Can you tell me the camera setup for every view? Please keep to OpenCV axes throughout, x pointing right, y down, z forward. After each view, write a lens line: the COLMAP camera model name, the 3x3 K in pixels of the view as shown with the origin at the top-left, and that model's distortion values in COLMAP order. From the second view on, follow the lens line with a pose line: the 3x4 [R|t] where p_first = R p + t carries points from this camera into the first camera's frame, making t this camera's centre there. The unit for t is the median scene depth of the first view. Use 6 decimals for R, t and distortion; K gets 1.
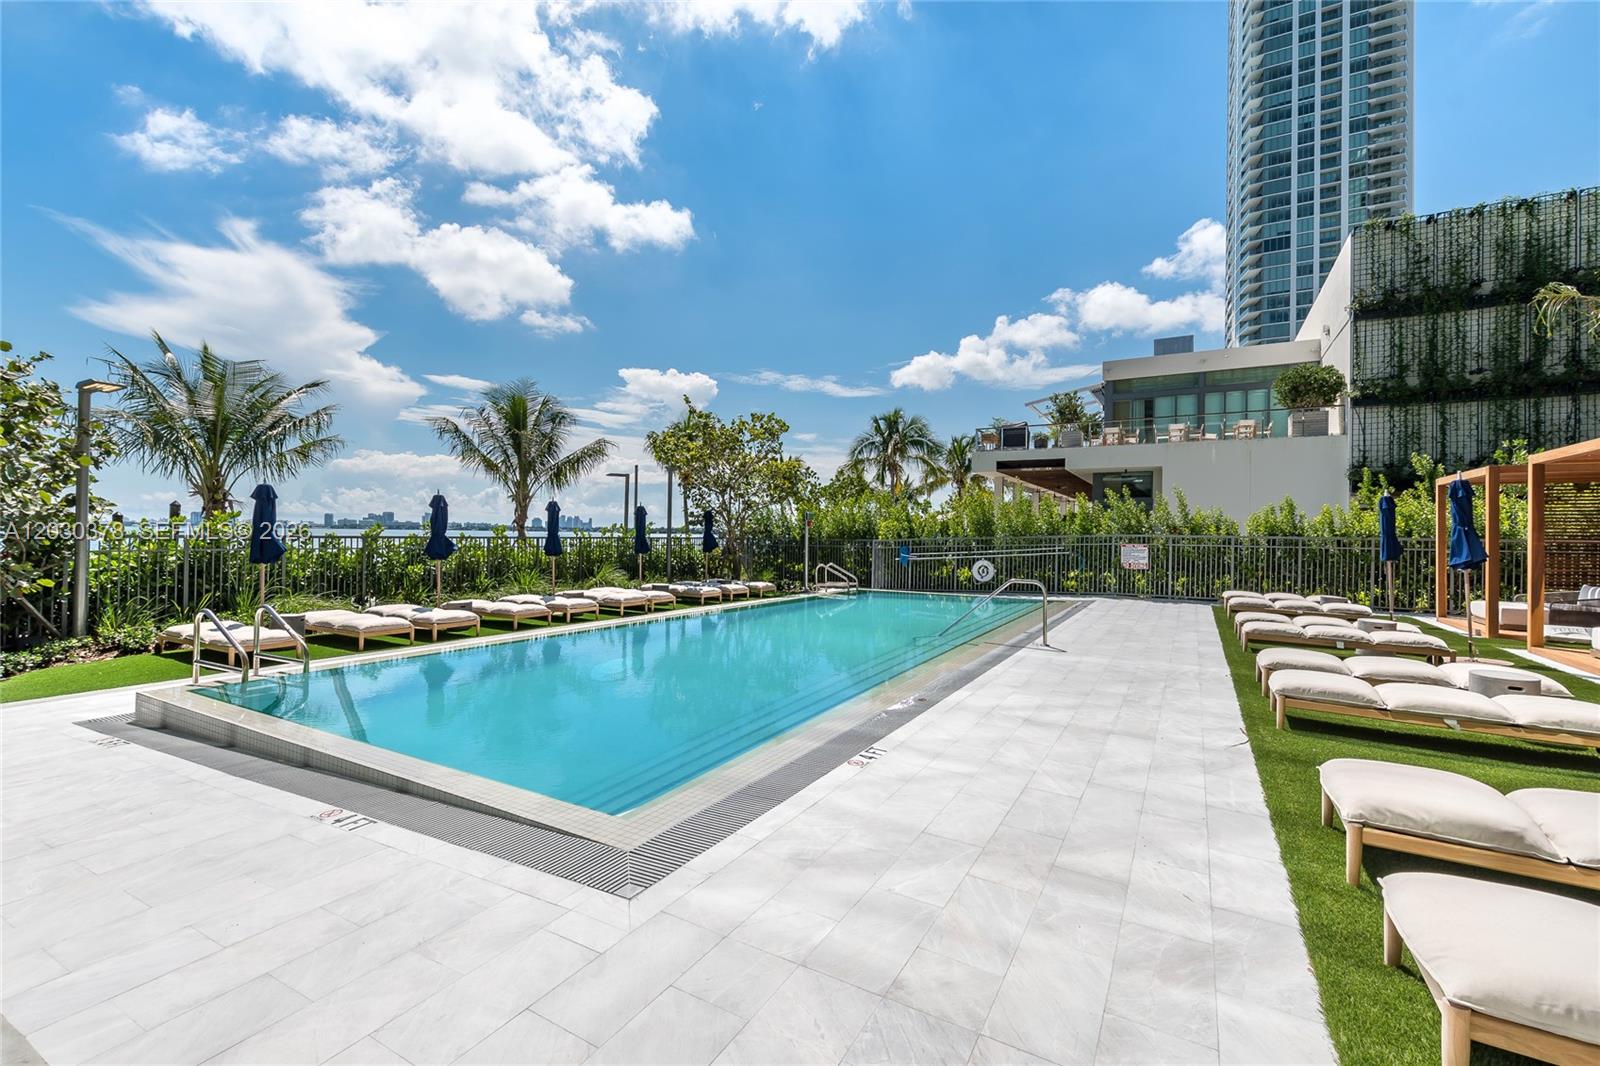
lens RADIAL K [[690.9, 0, 792.3], [0, 690.9, 527.6], [0, 0, 1]] dist [0.006132, -0.002704]
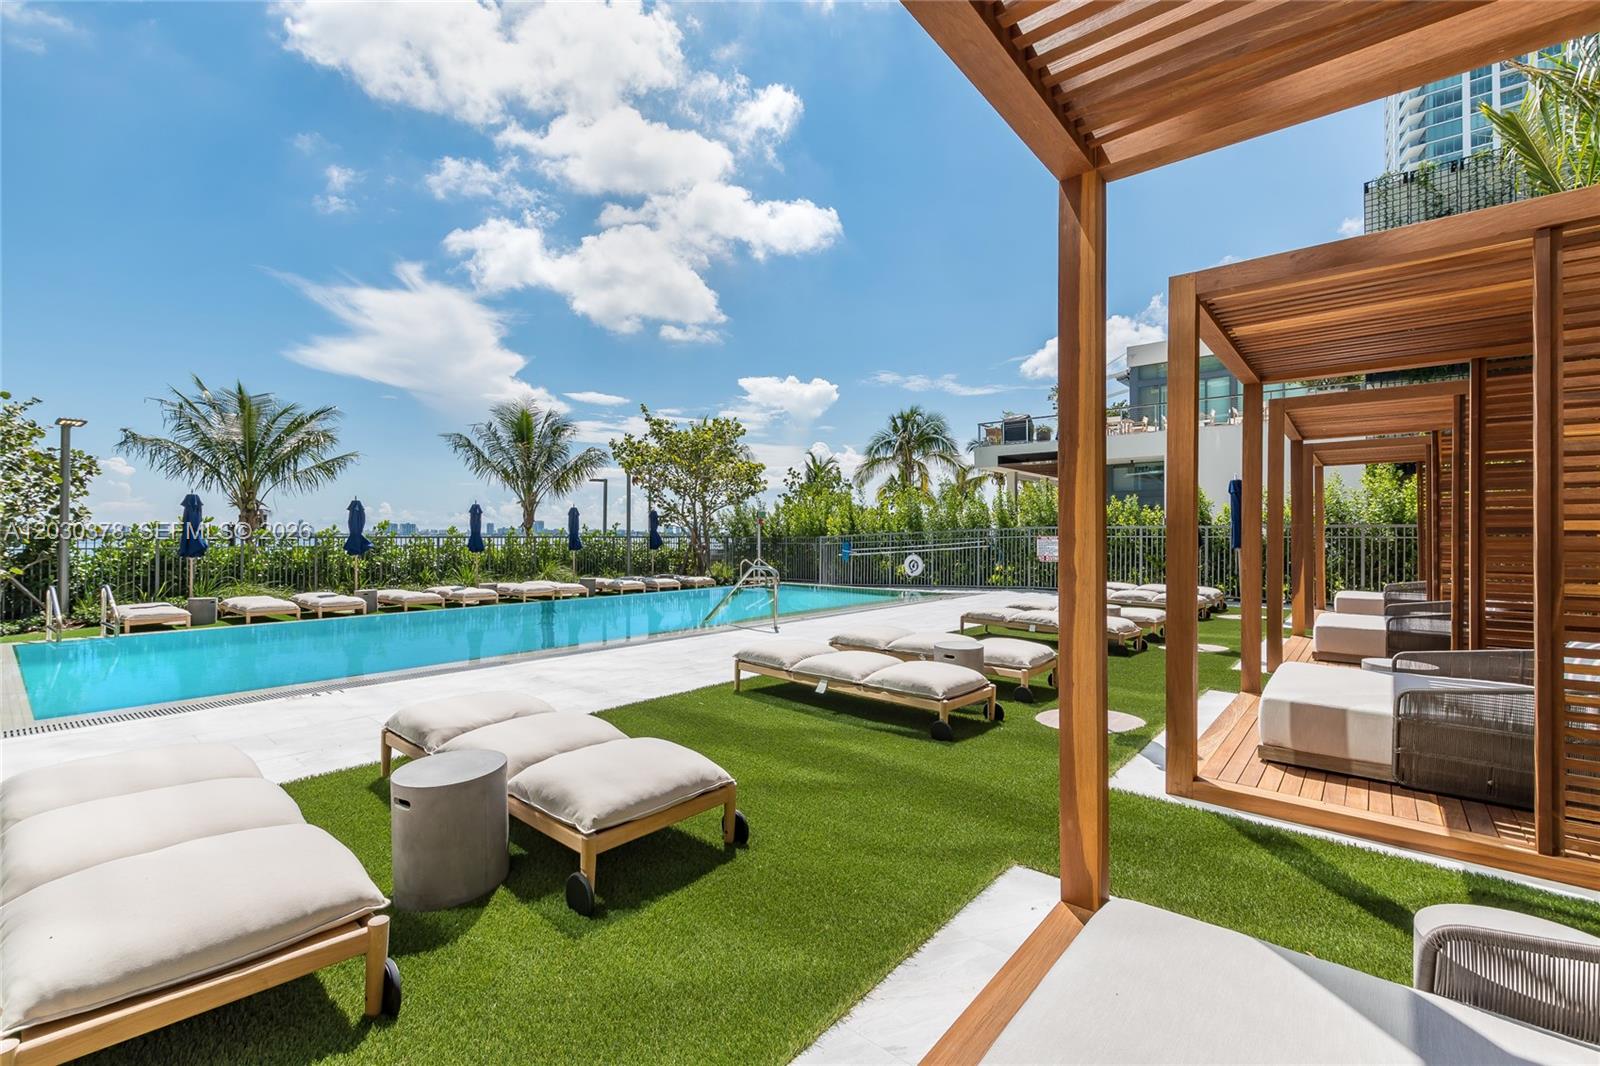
lens RADIAL K [[690.9, 0, 801.6], [0, 690.9, 539.2], [0, 0, 1]] dist [0.006132, -0.002704]
pose [[0.984896, -0.012472, -0.172699, 0.188611], [0.014405, 0.999847, 0.009944, 0.007729], [0.172548, -0.012282, 0.984925, -0.015334]]
